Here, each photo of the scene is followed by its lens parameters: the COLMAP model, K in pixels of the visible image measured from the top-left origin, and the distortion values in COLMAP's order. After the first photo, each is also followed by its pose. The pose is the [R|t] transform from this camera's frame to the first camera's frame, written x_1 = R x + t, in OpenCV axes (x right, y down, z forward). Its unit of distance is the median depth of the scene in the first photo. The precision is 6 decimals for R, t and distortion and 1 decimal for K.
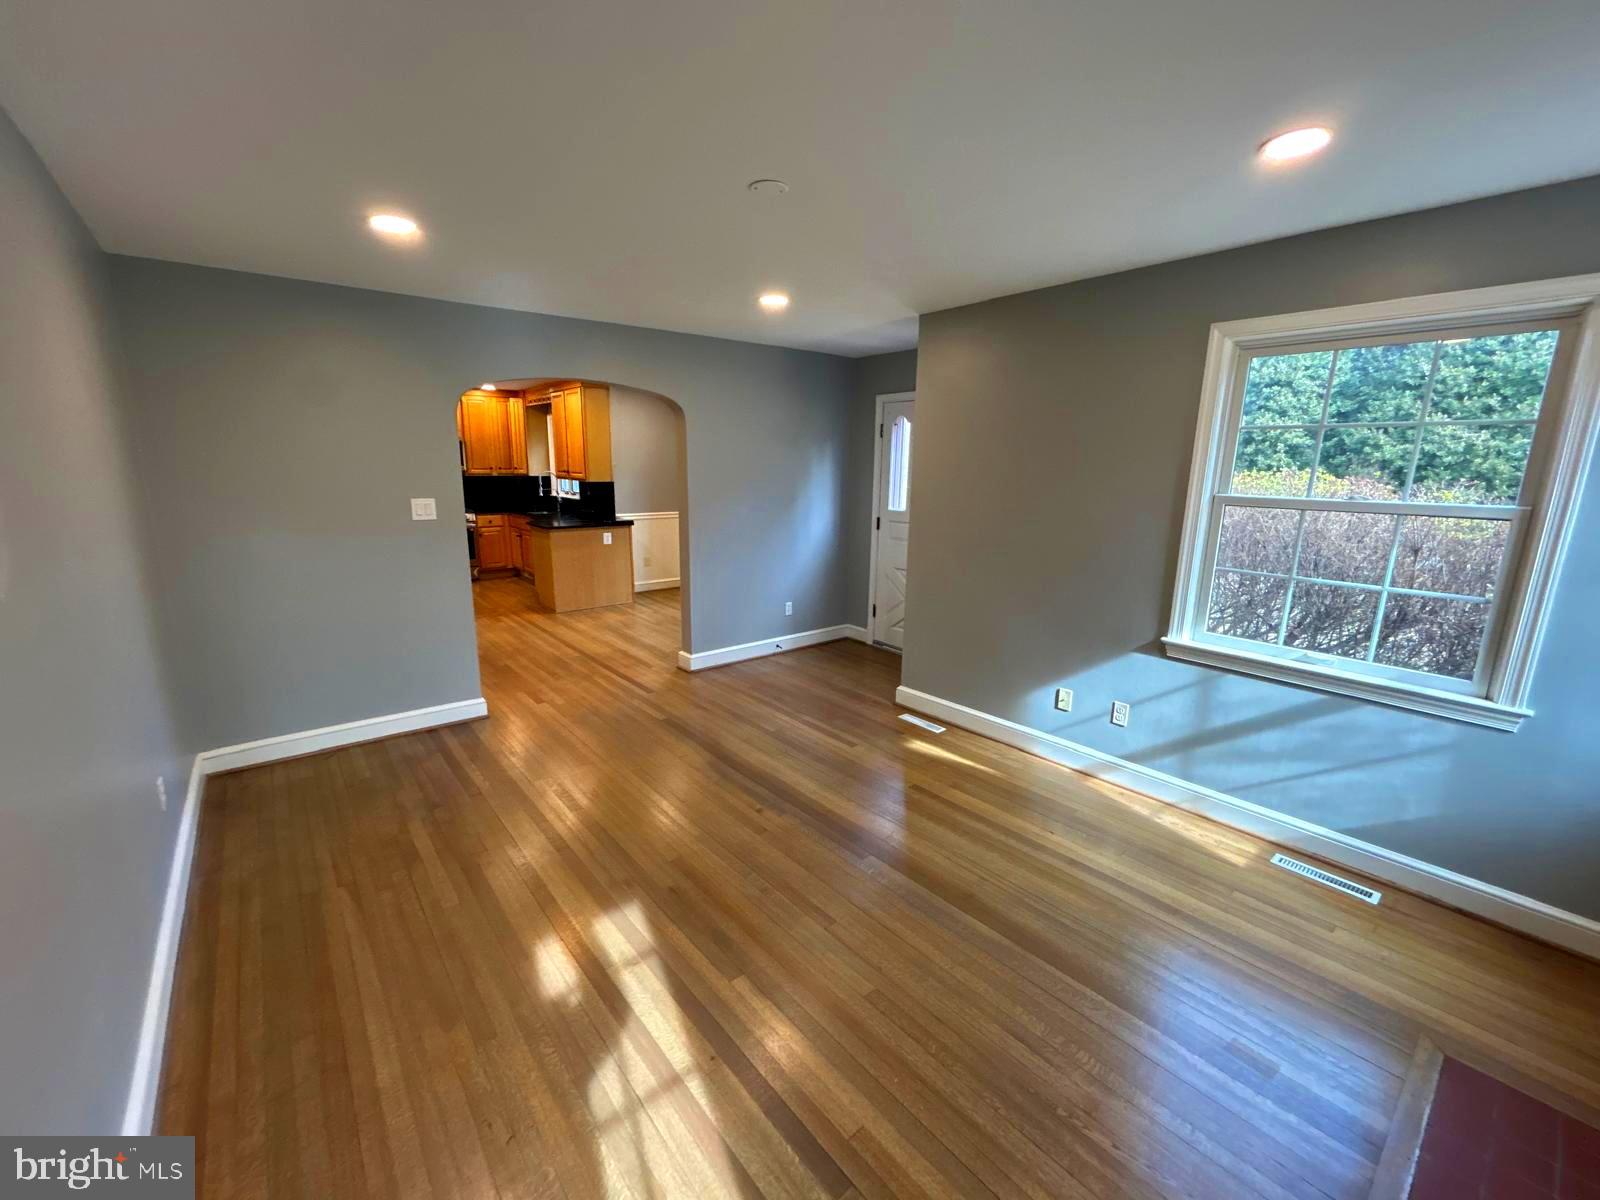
lens RADIAL K [[644.7, 0, 795.8], [0, 644.7, 599.4], [0, 0, 1]] dist [-0.000084, -0.000439]
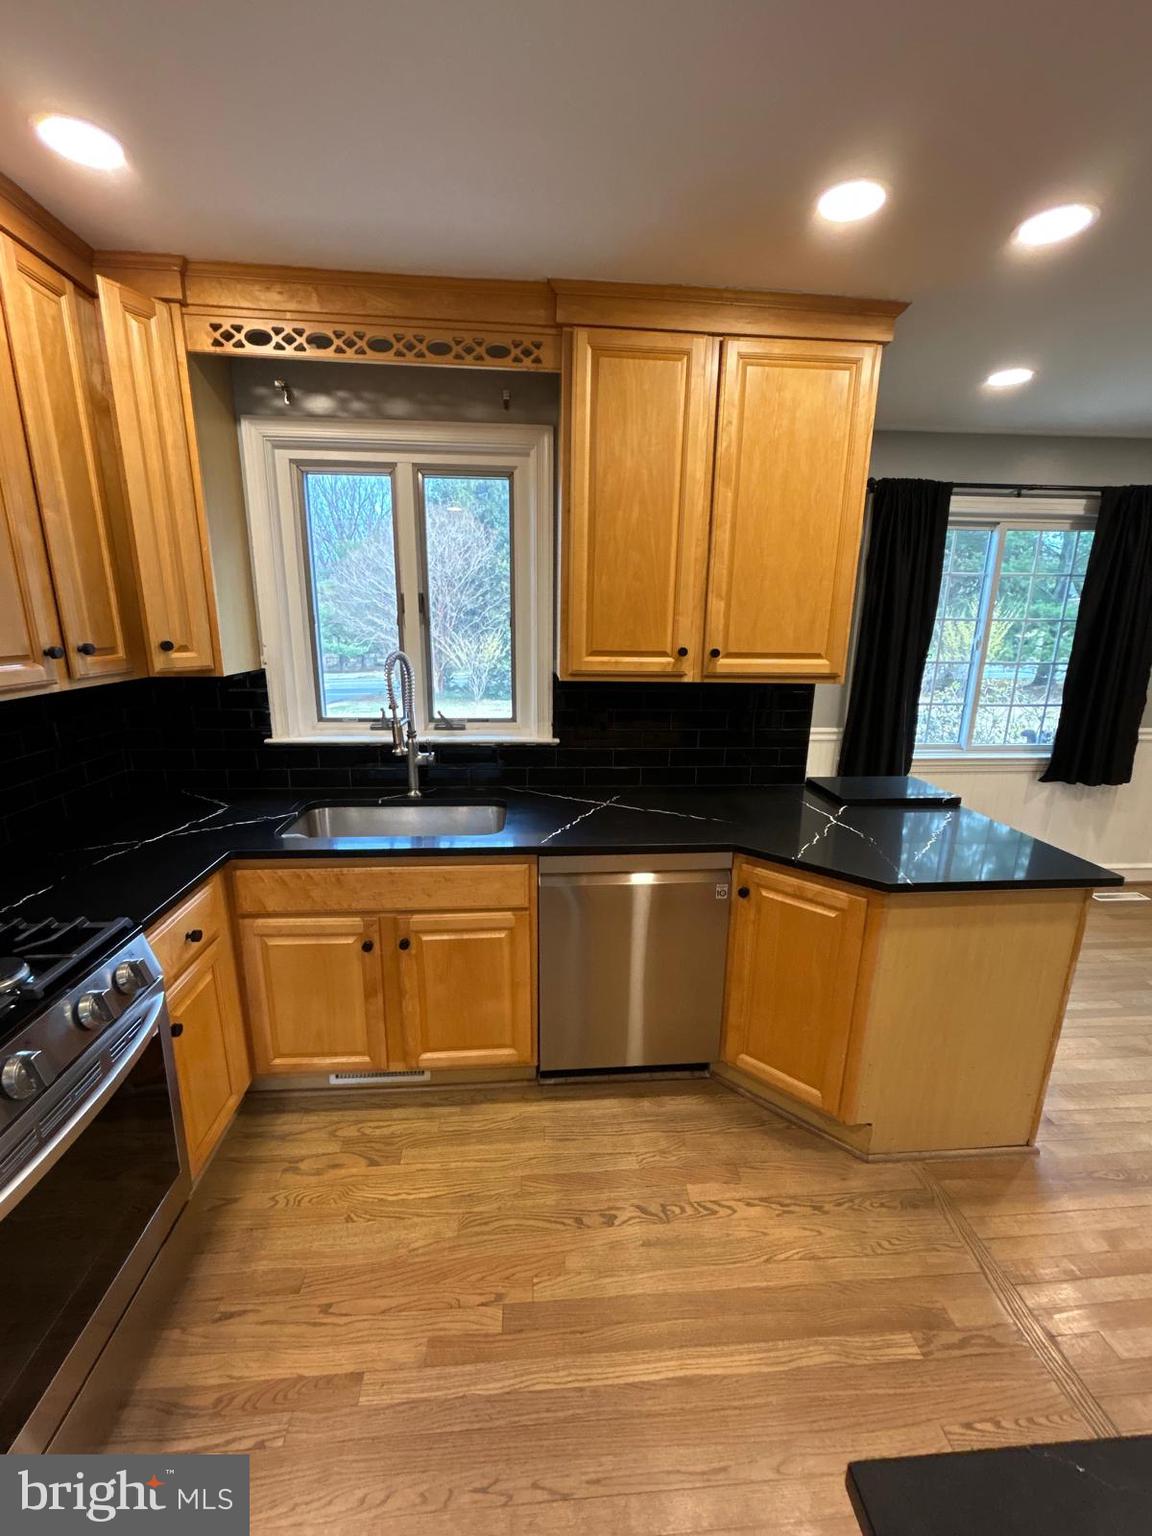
lens RADIAL K [[618.9, 0, 574.3], [0, 618.9, 762.9], [0, 0, 1]] dist [-0.000084, -0.000439]
pose [[0.571694, -0.202566, 0.795068, -0.971607], [0.165246, 0.977613, 0.130255, -0.313940], [-0.803654, 0.056916, 0.592368, 1.425332]]
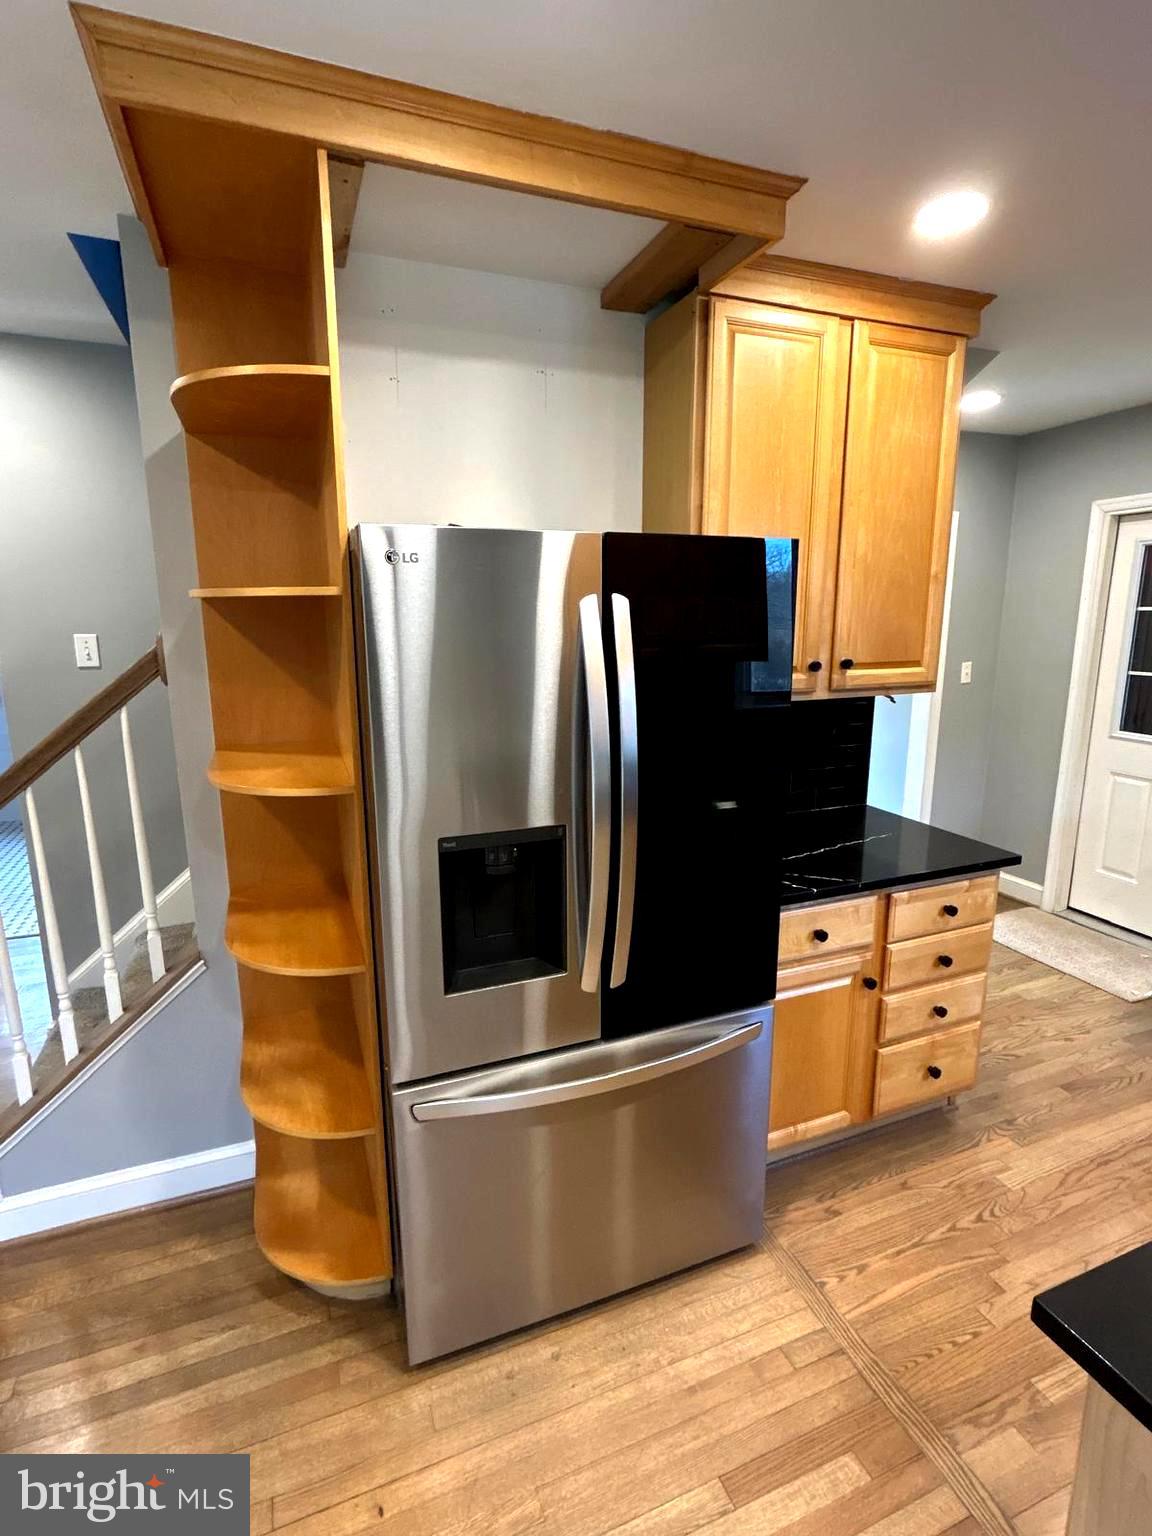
lens RADIAL K [[759.2, 0, 576.0], [0, 759.2, 768.0], [0, 0, 1]] dist [0.001265, 0.002262]
pose [[-0.307017, 0.180744, -0.934384, -0.394866], [-0.199992, 0.947625, 0.249018, -0.281621], [0.930454, 0.263322, -0.254789, 1.311391]]
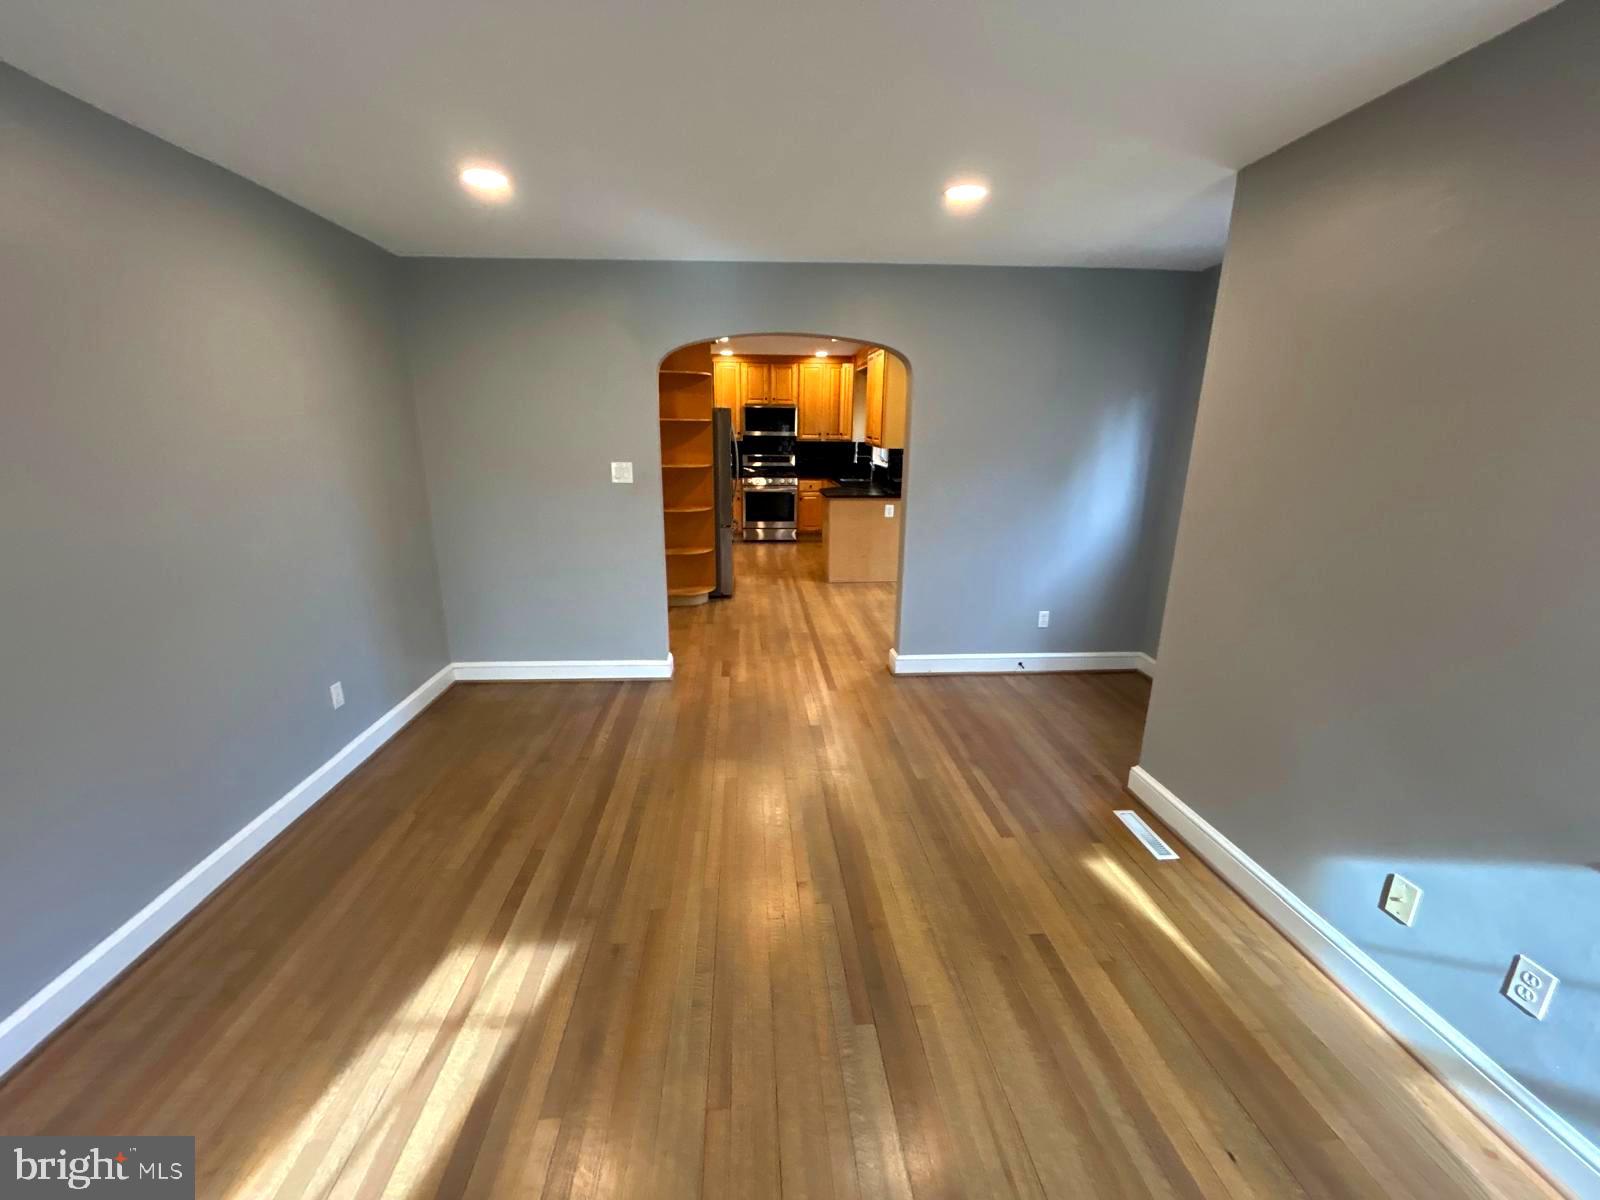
lens RADIAL K [[644.7, 0, 795.8], [0, 644.7, 599.4], [0, 0, 1]] dist [-0.000084, -0.000439]
pose [[0.816662, 0.146109, -0.558315, 0.200626], [-0.118798, 0.989263, 0.085117, -0.045586], [0.564757, -0.003185, 0.825251, 0.230378]]
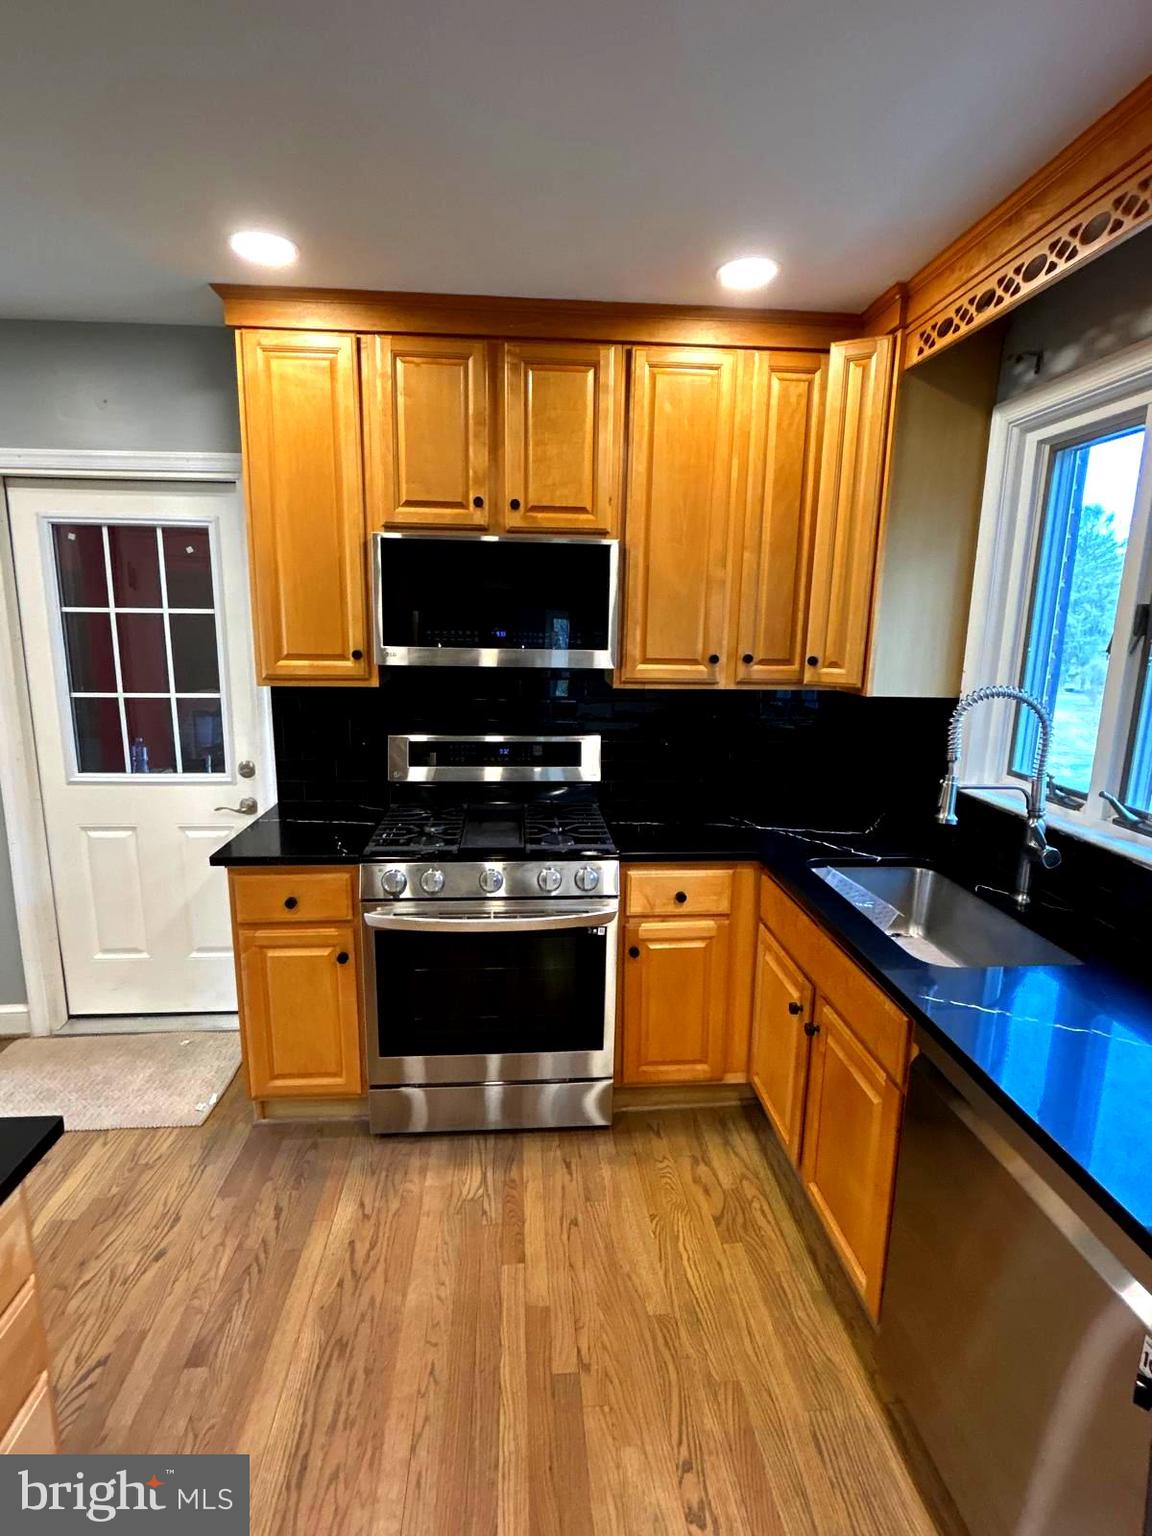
lens RADIAL K [[759.2, 0, 576.0], [0, 759.2, 768.0], [0, 0, 1]] dist [0.001265, 0.002262]
pose [[0.819651, 0.107580, -0.562671, -0.639297], [-0.124413, 0.992194, 0.008468, -0.290481], [0.559190, 0.063062, 0.826638, 1.349252]]
